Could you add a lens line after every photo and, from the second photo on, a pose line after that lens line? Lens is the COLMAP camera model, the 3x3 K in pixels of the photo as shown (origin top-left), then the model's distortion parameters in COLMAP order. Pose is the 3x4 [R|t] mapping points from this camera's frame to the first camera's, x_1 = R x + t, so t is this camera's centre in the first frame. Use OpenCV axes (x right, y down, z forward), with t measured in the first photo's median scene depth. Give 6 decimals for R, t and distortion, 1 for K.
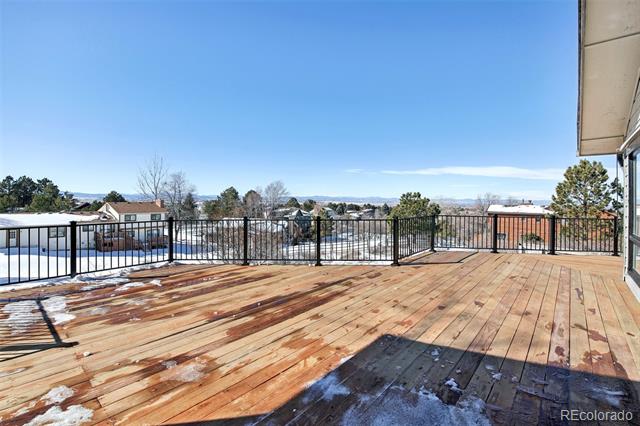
lens RADIAL K [[284.0, 0, 318.0], [0, 284.0, 207.5], [0, 0, 1]] dist [-0.013177, -0.002469]
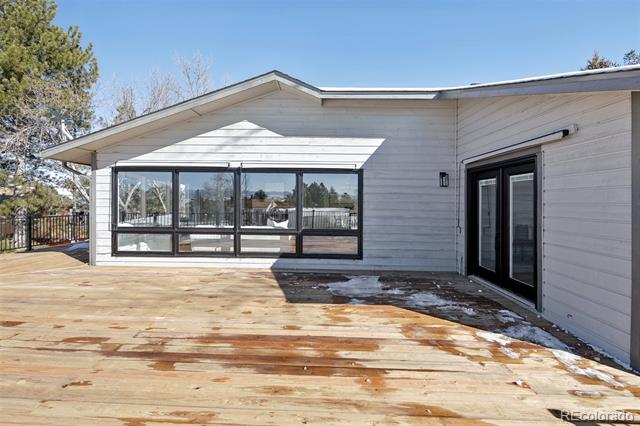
lens RADIAL K [[284.0, 0, 319.5], [0, 284.0, 207.6], [0, 0, 1]] dist [-0.013177, -0.002469]
pose [[-0.653140, -0.024914, 0.756827, -0.979633], [-0.000882, 0.999483, 0.032141, -0.076361], [-0.757236, 0.020325, -0.652825, 1.899675]]
